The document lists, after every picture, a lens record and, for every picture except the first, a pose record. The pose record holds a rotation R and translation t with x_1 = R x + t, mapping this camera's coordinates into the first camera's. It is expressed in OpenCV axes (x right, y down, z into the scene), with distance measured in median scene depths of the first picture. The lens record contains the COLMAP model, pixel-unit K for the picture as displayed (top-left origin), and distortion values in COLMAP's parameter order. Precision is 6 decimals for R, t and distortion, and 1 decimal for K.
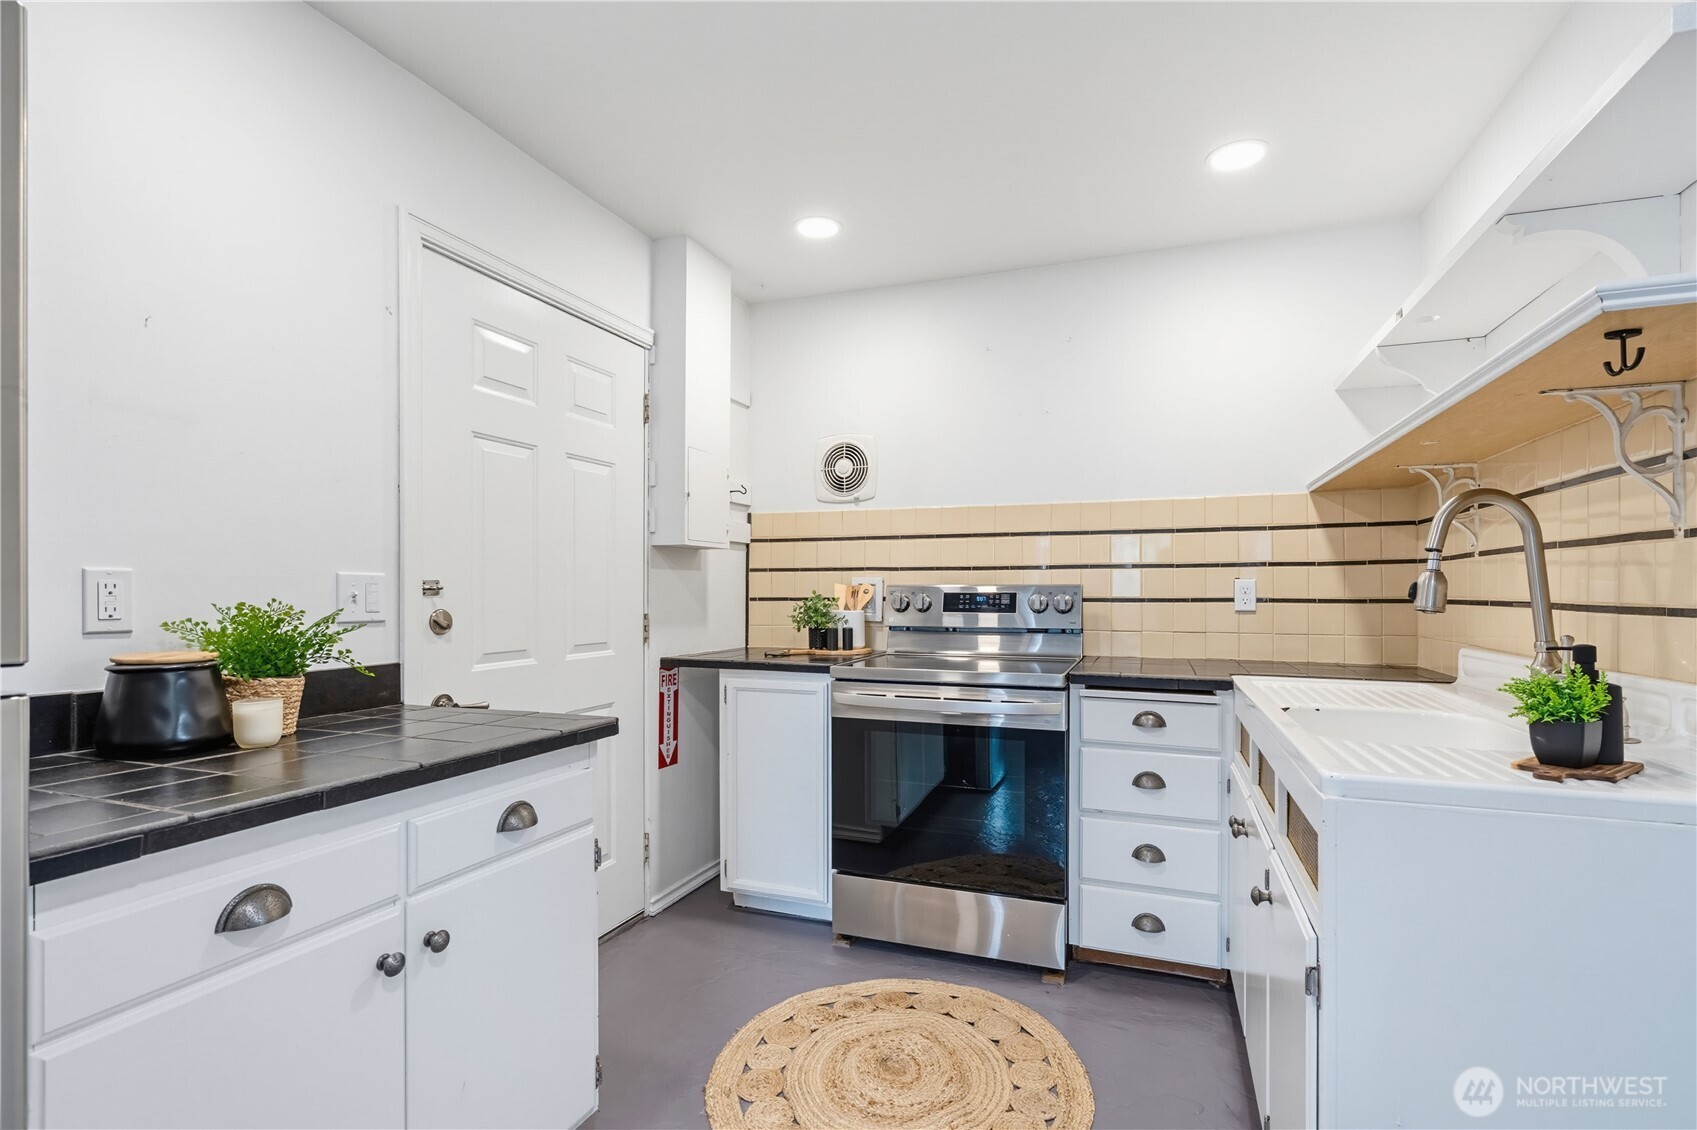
lens RADIAL K [[770.3, 0, 872.1], [0, 770.3, 594.1], [0, 0, 1]] dist [-0.000829, 0.000341]
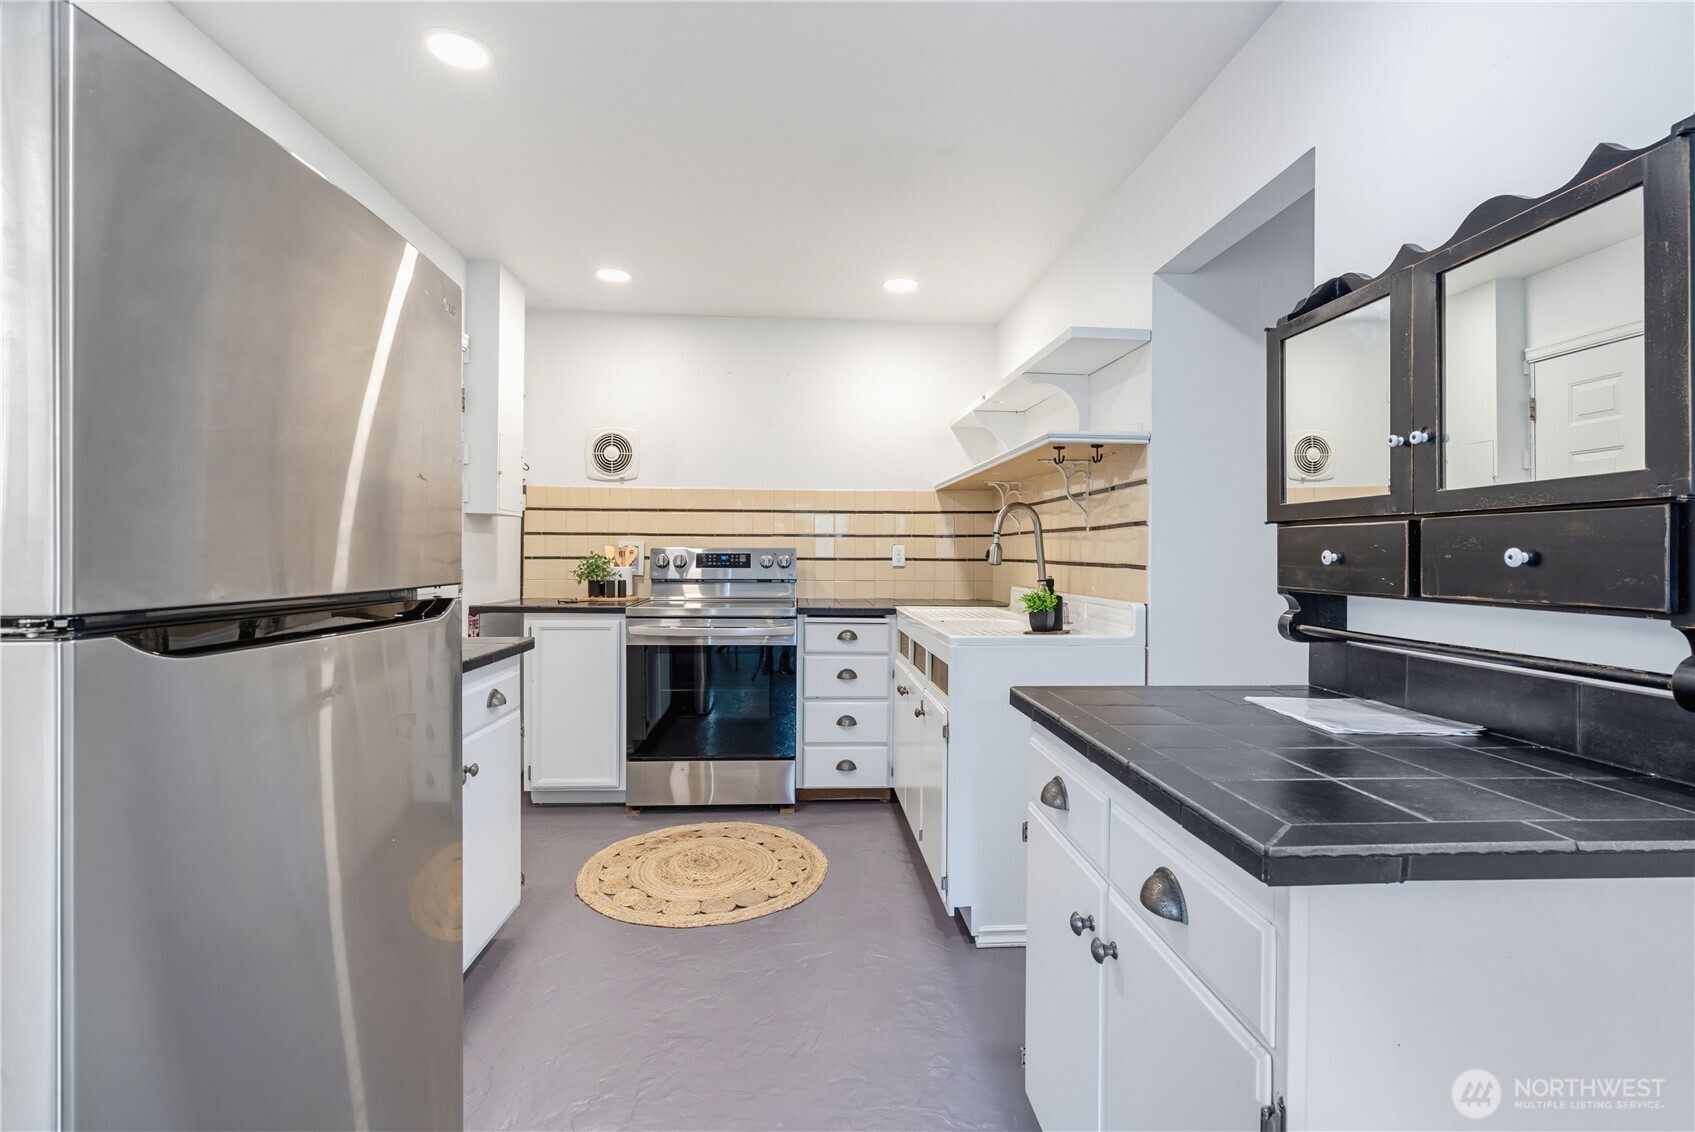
lens RADIAL K [[769.4, 0, 843.4], [0, 769.4, 560.6], [0, 0, 1]] dist [-0.000829, 0.000341]
pose [[0.915492, 0.001243, 0.402335, -0.269272], [-0.004519, 0.999964, 0.007192, 0.000221], [-0.402311, -0.008403, 0.915464, -0.413842]]
